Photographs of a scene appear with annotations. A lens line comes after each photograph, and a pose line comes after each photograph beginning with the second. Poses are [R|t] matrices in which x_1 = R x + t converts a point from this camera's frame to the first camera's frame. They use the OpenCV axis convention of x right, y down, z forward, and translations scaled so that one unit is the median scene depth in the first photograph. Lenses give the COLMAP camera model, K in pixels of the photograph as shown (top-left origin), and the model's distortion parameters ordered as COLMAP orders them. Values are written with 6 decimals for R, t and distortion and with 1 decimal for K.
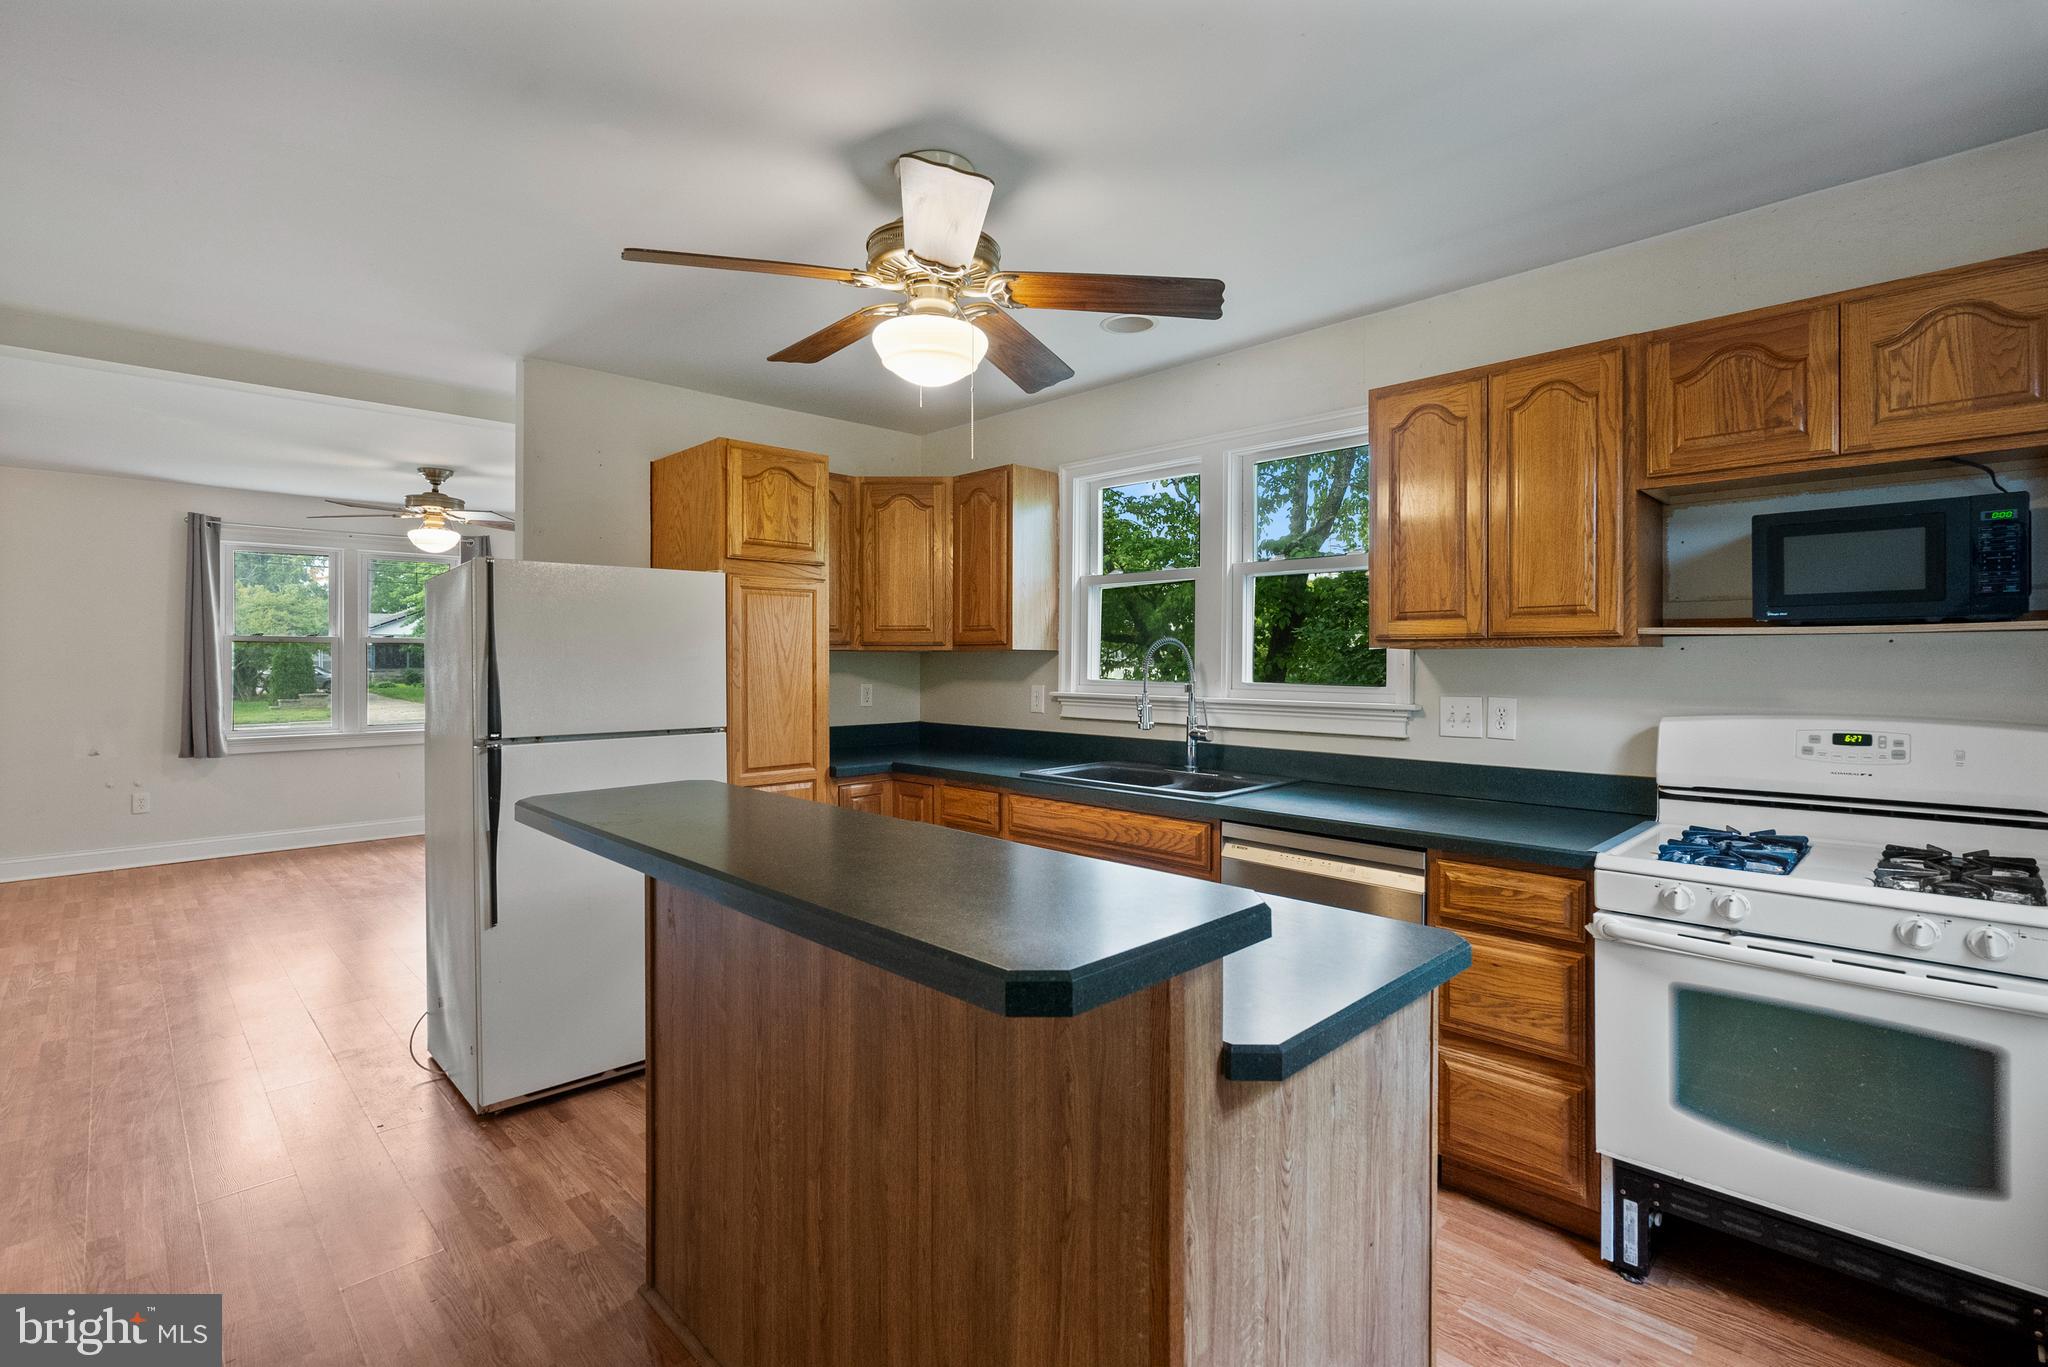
lens RADIAL K [[931.0, 0, 1020.1], [0, 931.0, 650.6], [0, 0, 1]] dist [-0.009814, 0.003946]
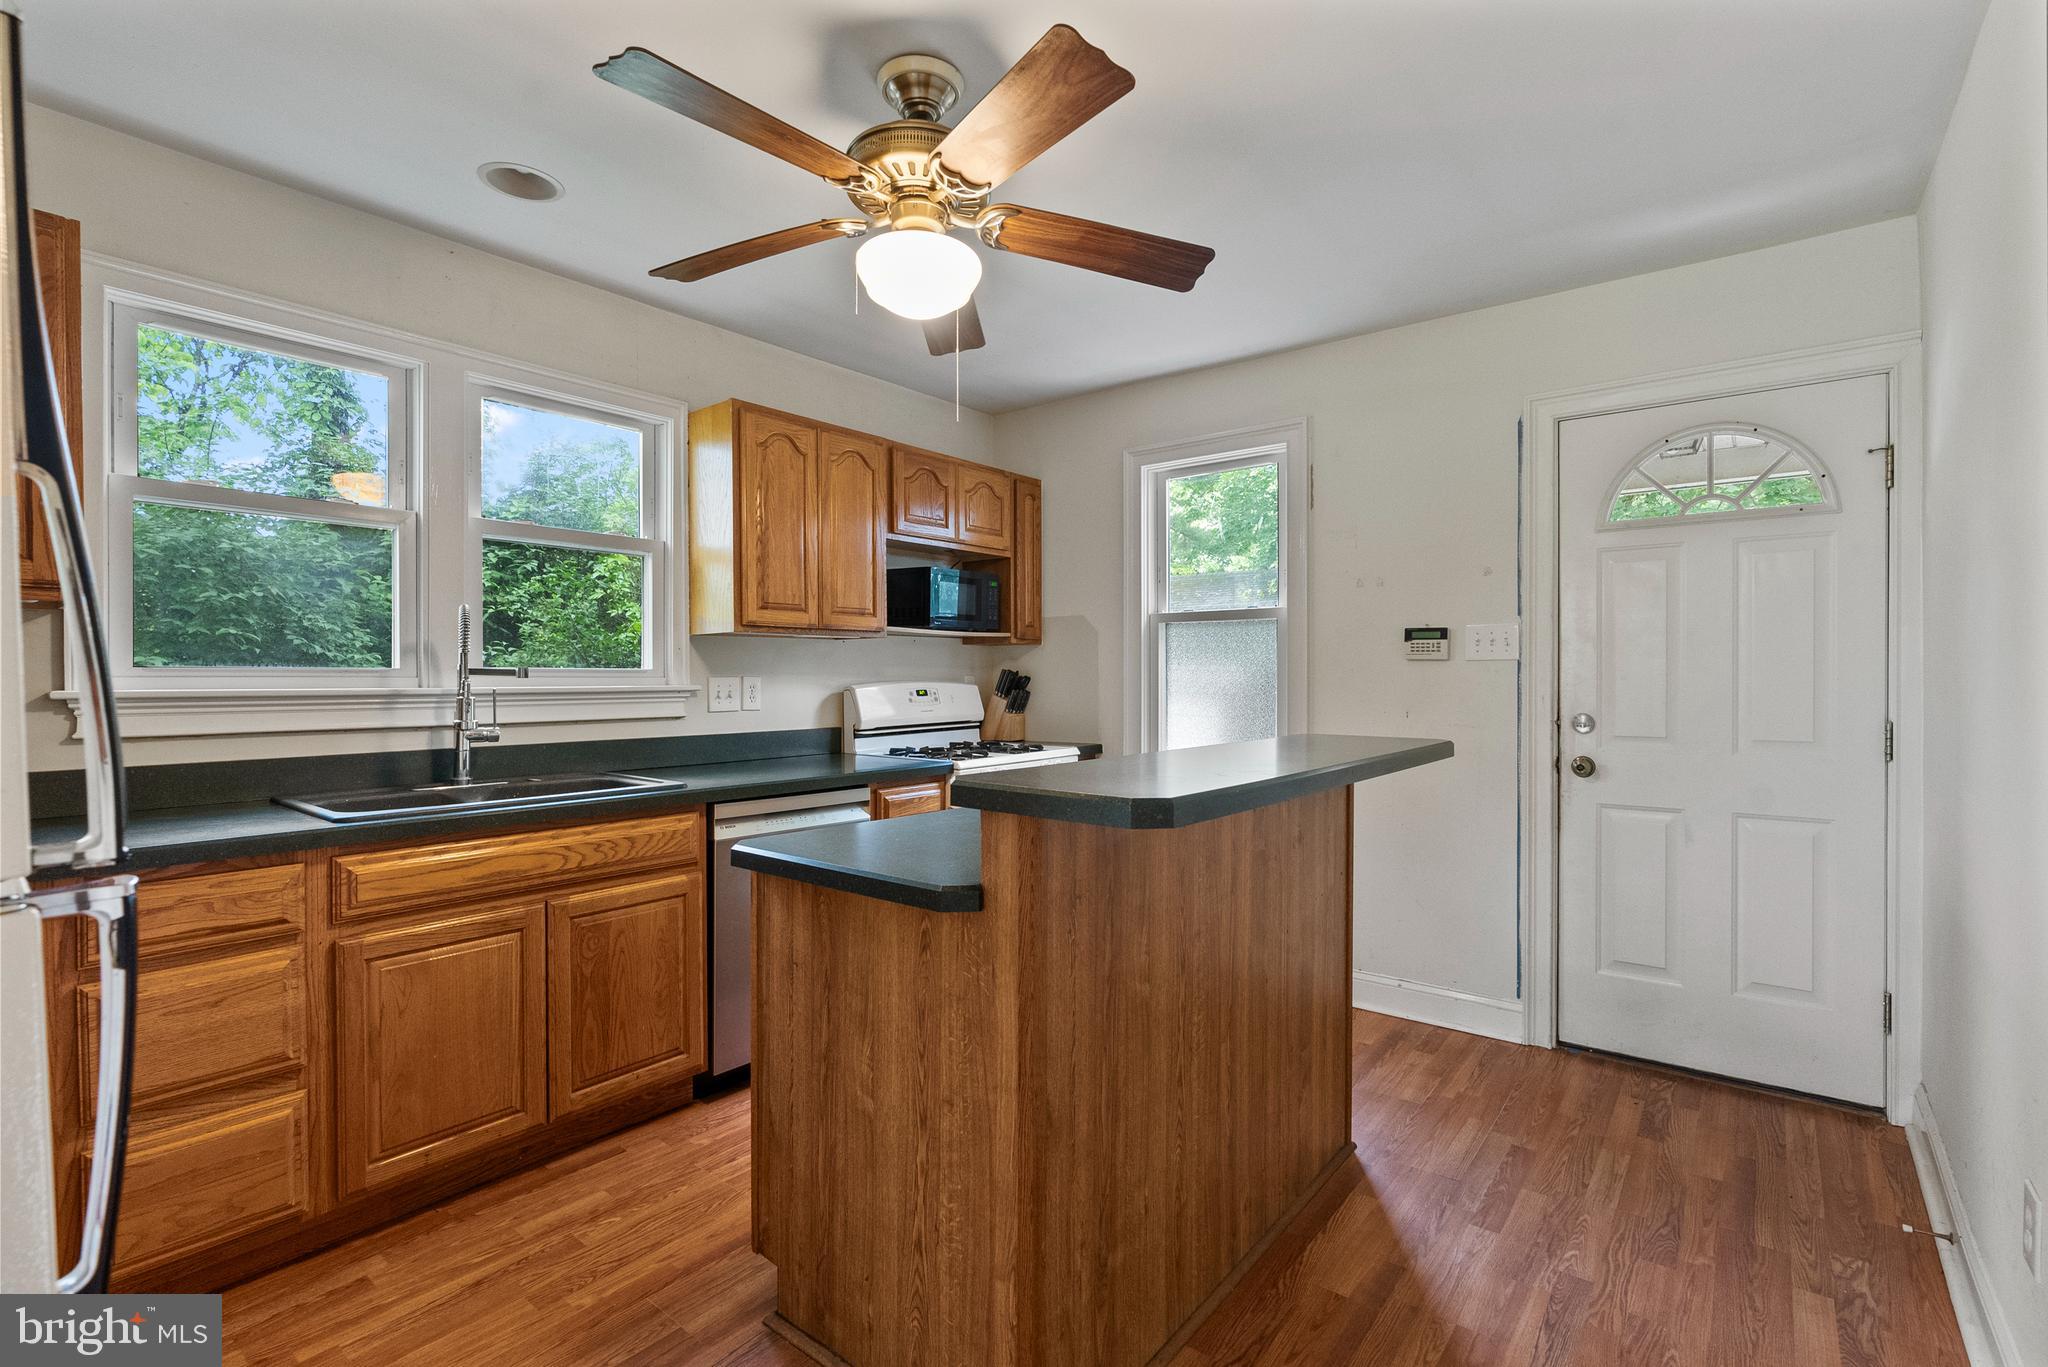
lens RADIAL K [[931.0, 0, 1037.2], [0, 931.0, 686.0], [0, 0, 1]] dist [-0.009814, 0.003946]
pose [[-0.117192, -0.011574, 0.993042, -0.624051], [-0.006222, 0.999921, 0.010920, 0.038290], [-0.993090, -0.004899, -0.117255, 0.626794]]
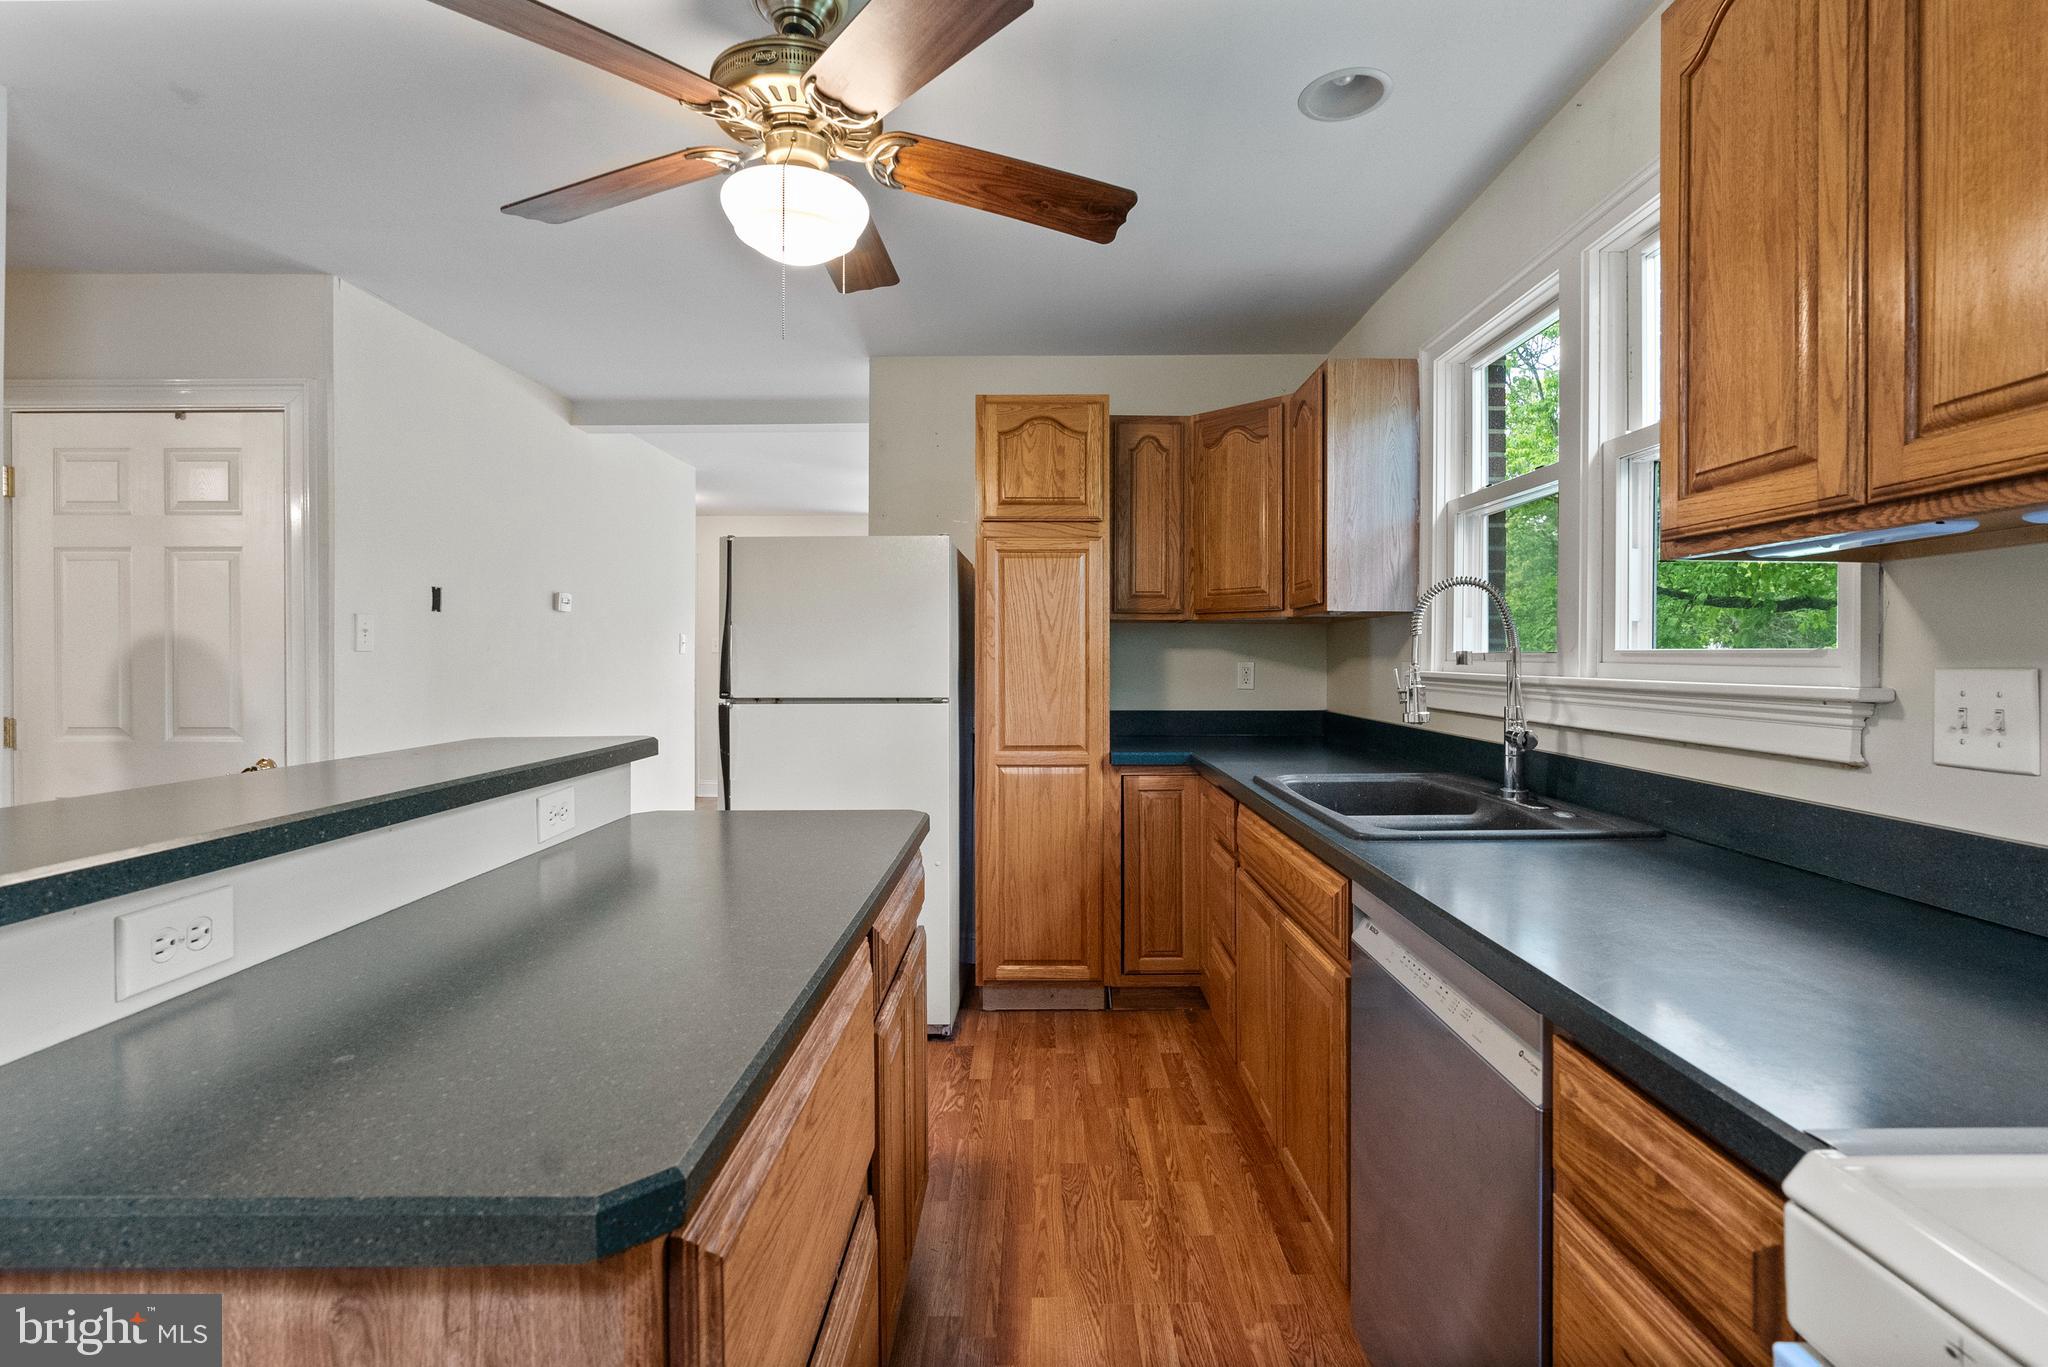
lens RADIAL K [[931.0, 0, 1070.0], [0, 931.0, 650.7], [0, 0, 1]] dist [-0.009814, 0.003946]
pose [[0.724597, -0.006322, -0.689143, 0.391117], [0.007567, 0.999971, -0.001217, 0.032998], [0.689131, -0.004333, 0.724624, 0.367942]]
